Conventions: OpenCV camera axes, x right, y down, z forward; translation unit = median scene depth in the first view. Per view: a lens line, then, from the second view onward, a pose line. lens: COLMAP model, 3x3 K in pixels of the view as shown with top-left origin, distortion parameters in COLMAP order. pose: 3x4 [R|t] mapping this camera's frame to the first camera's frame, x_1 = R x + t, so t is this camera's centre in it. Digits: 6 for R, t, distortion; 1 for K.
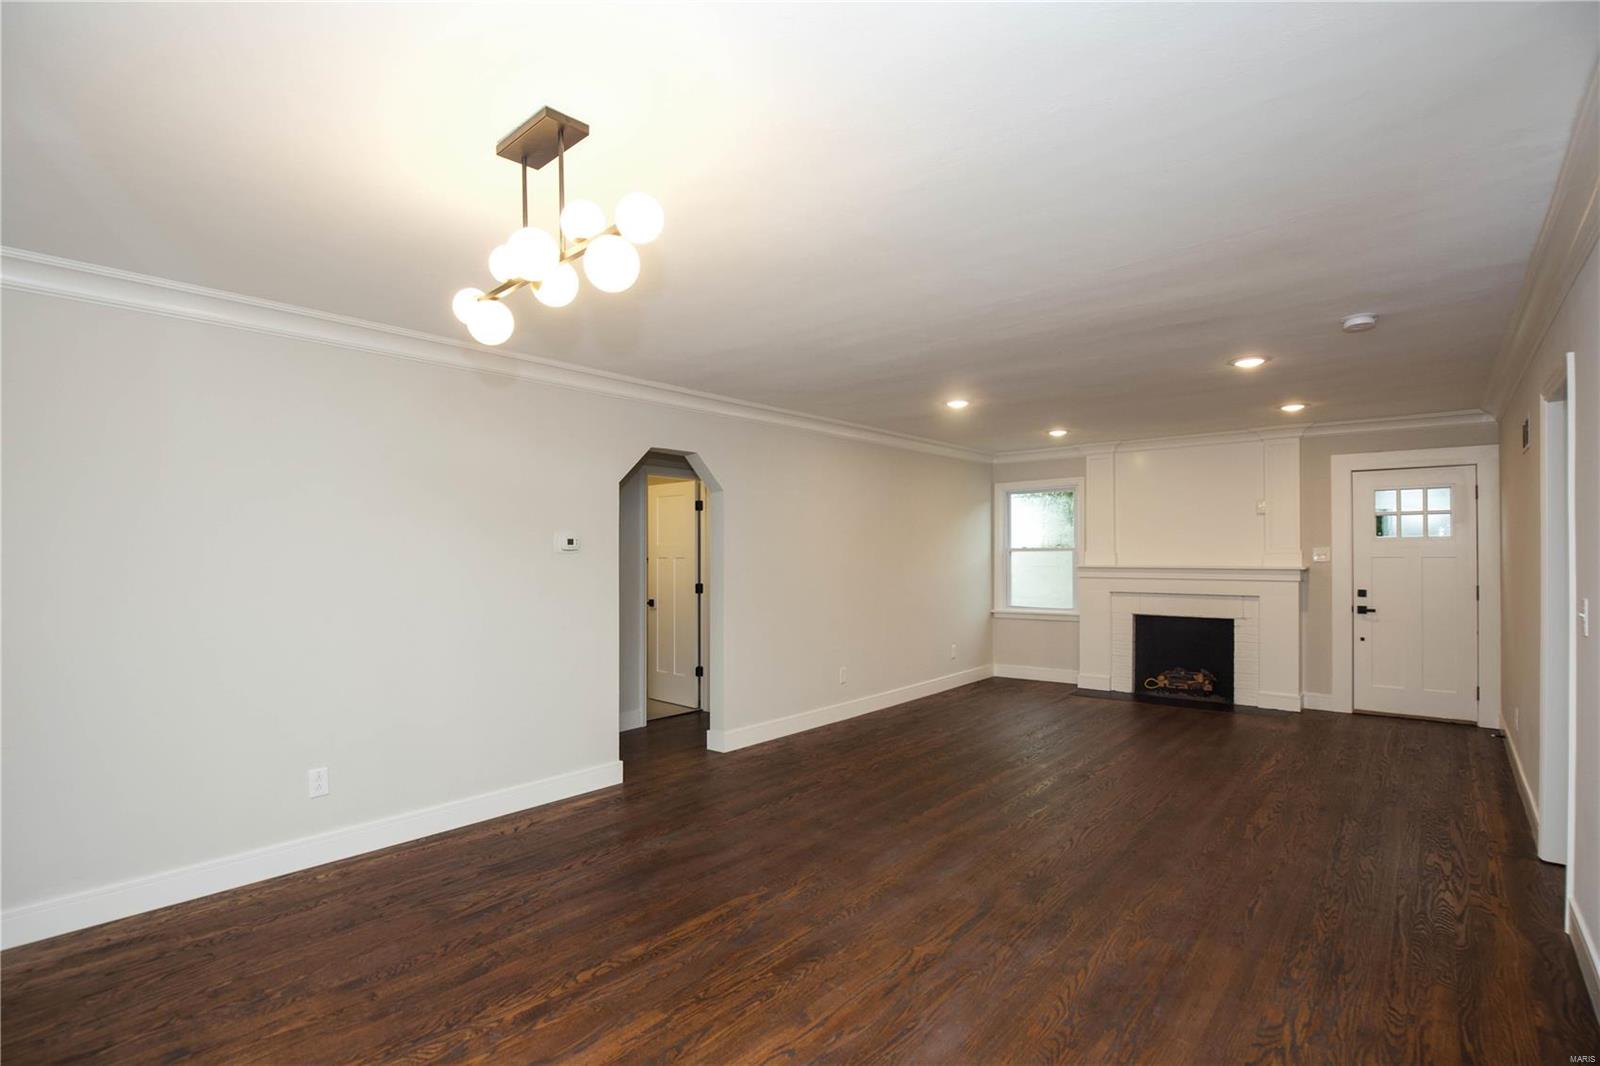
lens RADIAL K [[755.2, 0, 788.1], [0, 755.2, 554.2], [0, 0, 1]] dist [-0.022935, 0.001393]
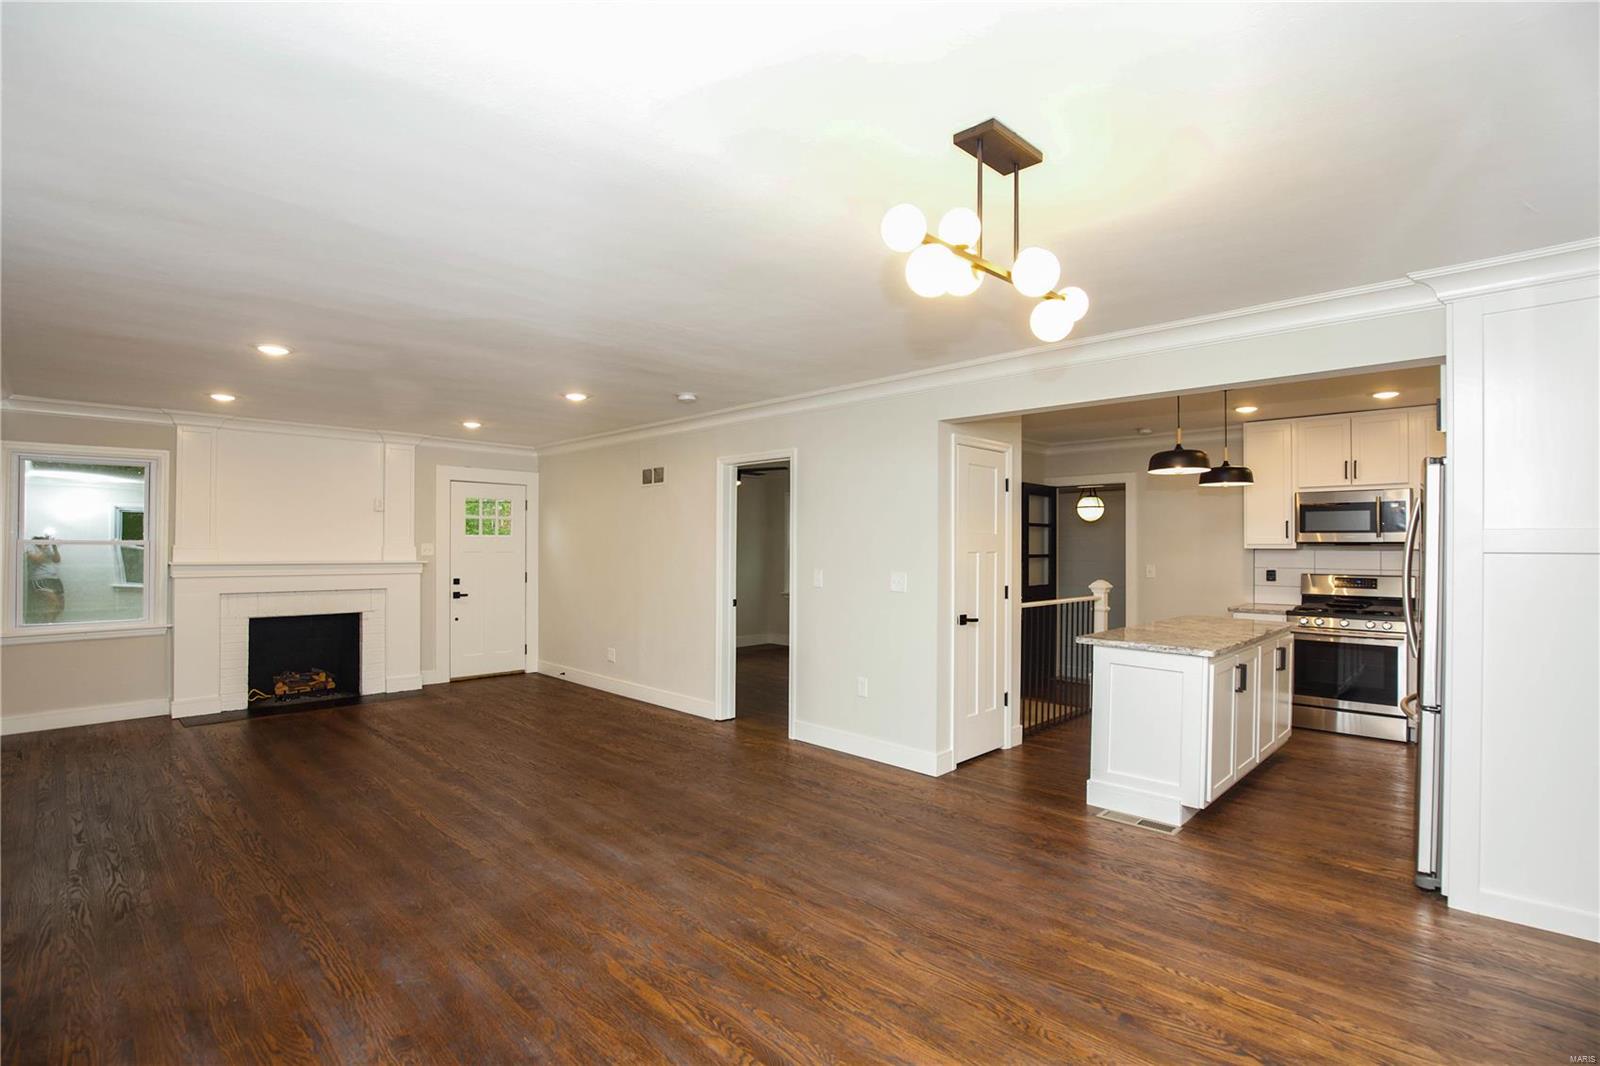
lens RADIAL K [[755.2, 0, 796.5], [0, 755.2, 544.2], [0, 0, 1]] dist [-0.022935, 0.001393]
pose [[0.063311, 0.011552, 0.997927, -0.586534], [-0.002003, 0.999932, -0.011448, 0.006073], [-0.997992, -0.001274, 0.063330, 0.514635]]
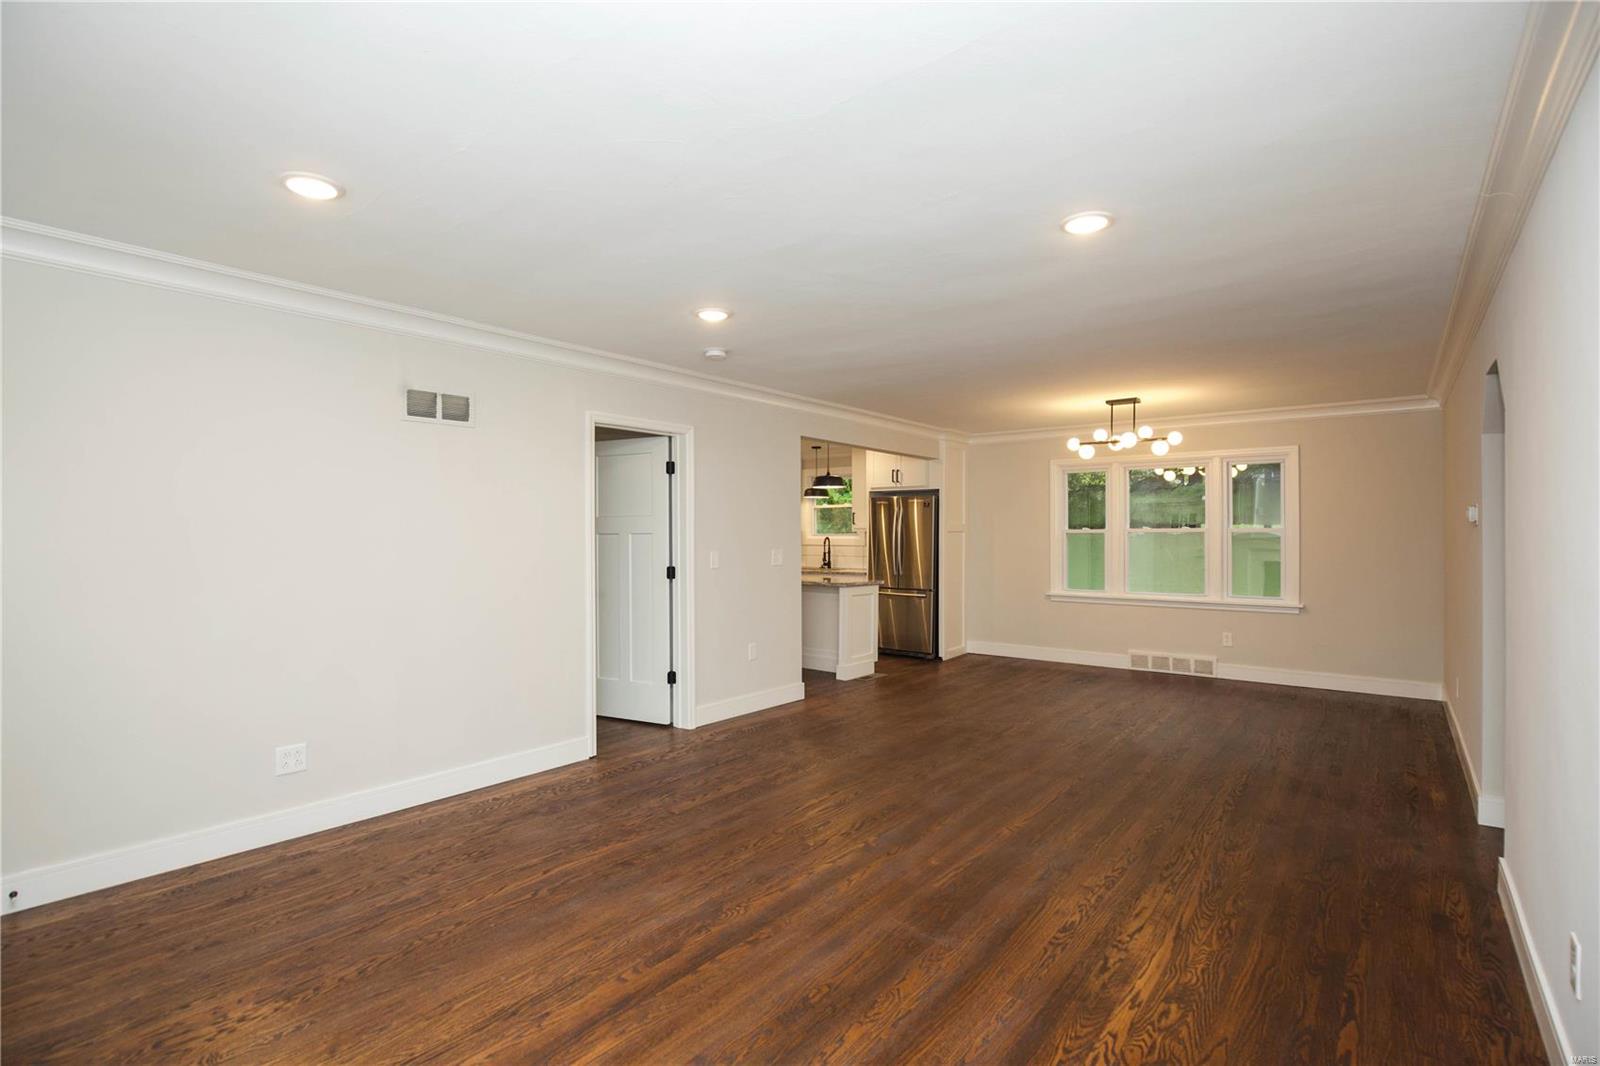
lens RADIAL K [[755.2, 0, 800.2], [0, 755.2, 529.2], [0, 0, 1]] dist [-0.022935, 0.001393]
pose [[-0.998712, 0.006615, -0.050296, 0.527250], [0.006684, 0.999977, -0.001212, -0.000681], [0.050287, -0.001547, -0.998734, 1.784534]]
